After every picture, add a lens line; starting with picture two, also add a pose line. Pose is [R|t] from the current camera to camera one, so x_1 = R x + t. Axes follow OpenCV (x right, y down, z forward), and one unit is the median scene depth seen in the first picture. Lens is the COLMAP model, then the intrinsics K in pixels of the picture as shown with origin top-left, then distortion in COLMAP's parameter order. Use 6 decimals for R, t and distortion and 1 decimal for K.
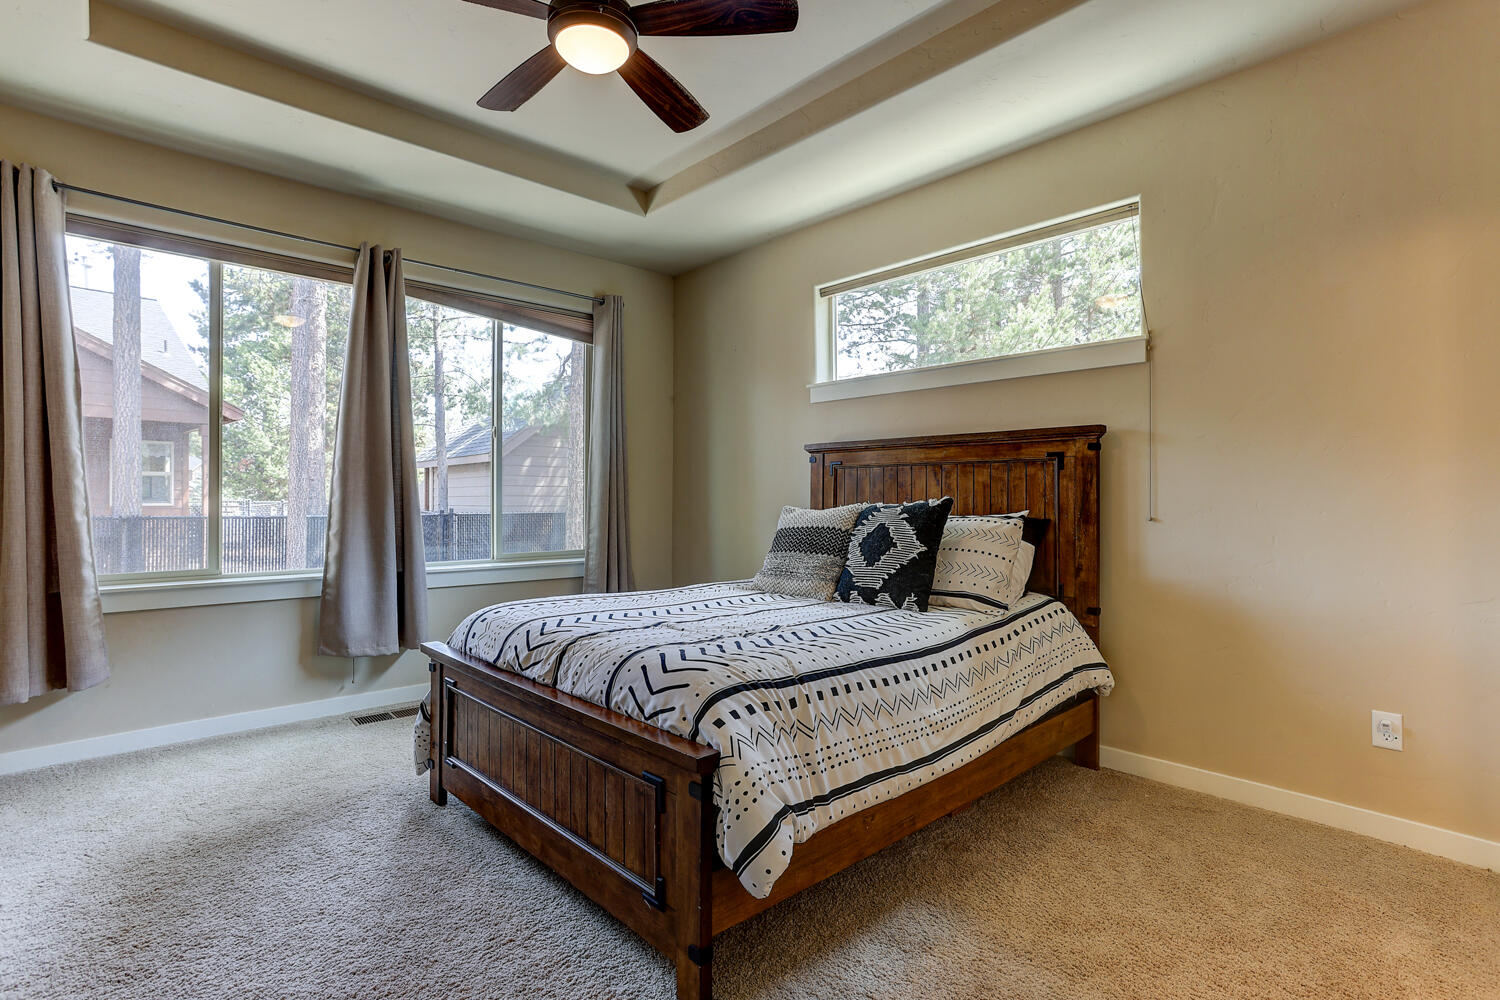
lens RADIAL K [[728.7, 0, 759.1], [0, 728.7, 498.2], [0, 0, 1]] dist [-0.031415, 0.000201]
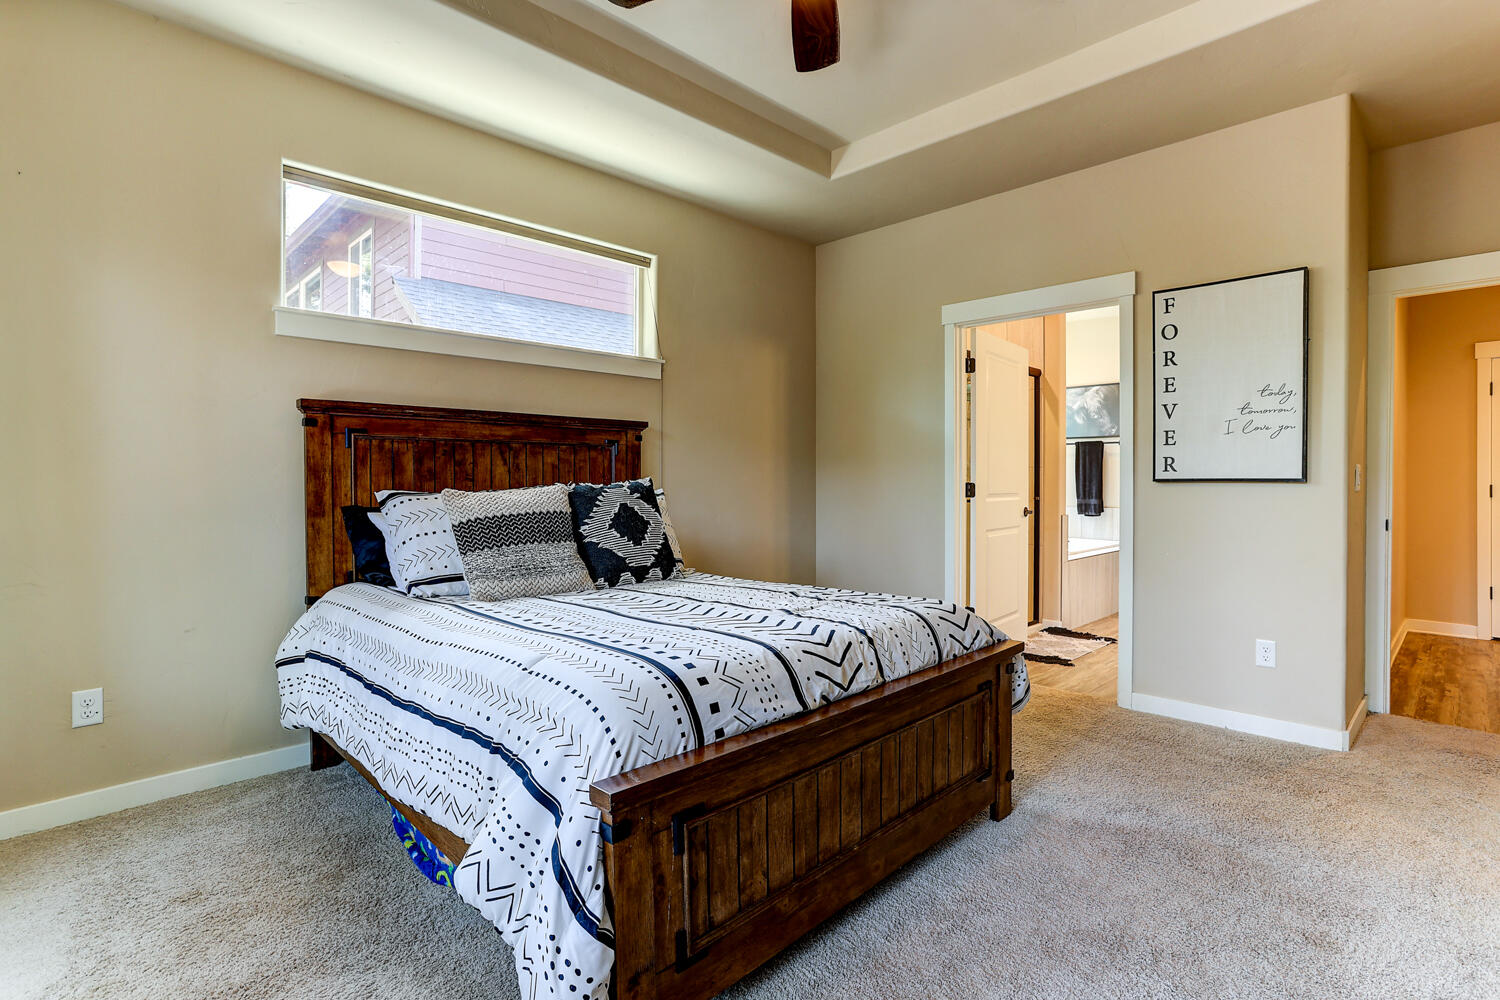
lens RADIAL K [[728.7, 0, 760.5], [0, 728.7, 490.9], [0, 0, 1]] dist [-0.031415, 0.000201]
pose [[-0.036979, -0.016307, 0.999183, -0.850873], [0.000943, 0.999866, 0.016353, 0.000919], [-0.999316, 0.001547, -0.036958, 0.846260]]
